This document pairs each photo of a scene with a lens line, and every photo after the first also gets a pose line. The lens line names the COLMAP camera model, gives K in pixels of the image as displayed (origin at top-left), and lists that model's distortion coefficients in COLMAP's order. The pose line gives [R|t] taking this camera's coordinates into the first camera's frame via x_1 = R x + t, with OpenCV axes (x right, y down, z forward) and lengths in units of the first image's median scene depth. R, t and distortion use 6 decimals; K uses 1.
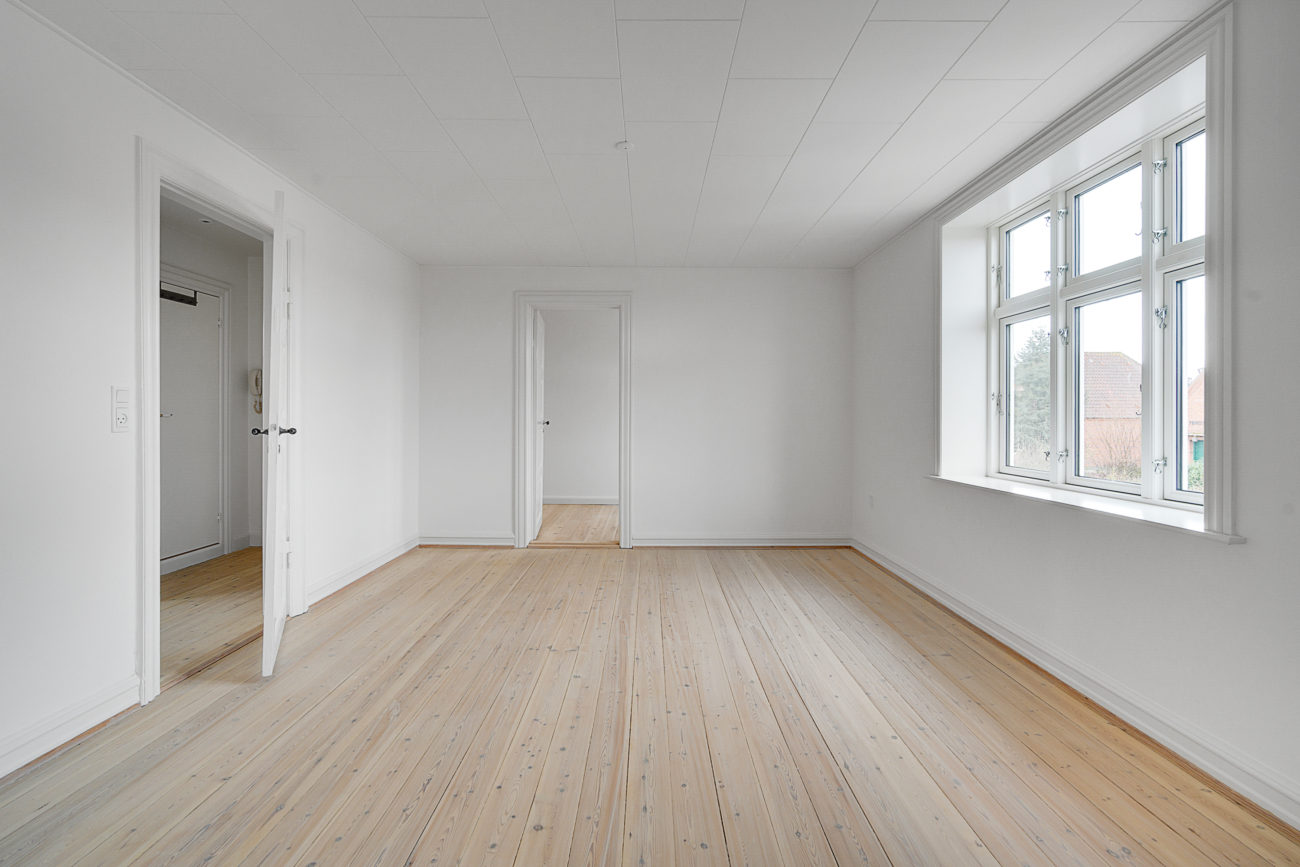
lens RADIAL K [[581.0, 0, 643.1], [0, 581.0, 417.8], [0, 0, 1]] dist [0.001238, 0.000110]
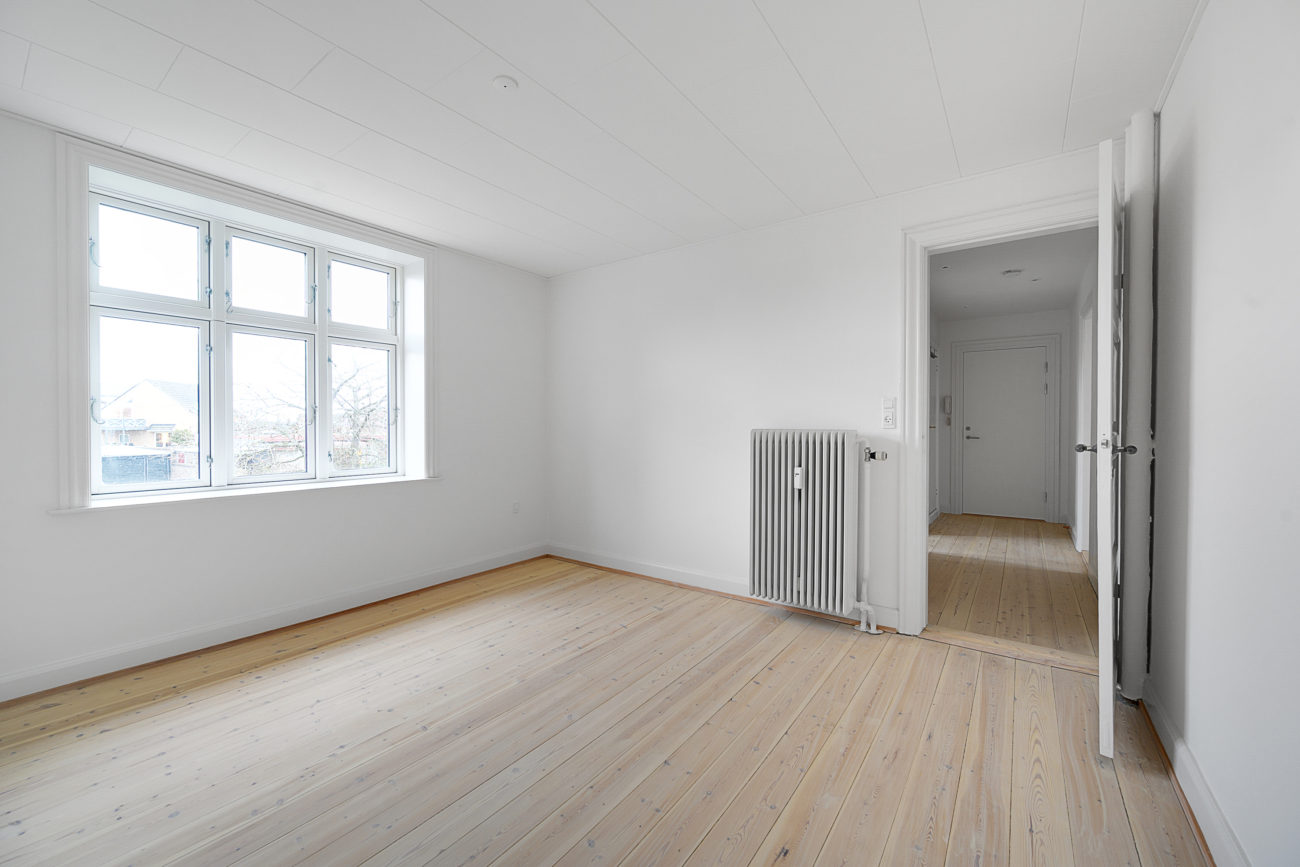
lens RADIAL K [[484.2, 0, 650.0], [0, 484.2, 433.5], [0, 0, 1]] dist [-0.000608, -0.000088]
pose [[-0.821113, -0.009778, 0.570682, -0.499441], [0.001177, 0.999822, 0.018823, -0.003863], [-0.570764, 0.016128, -0.820956, 1.336318]]
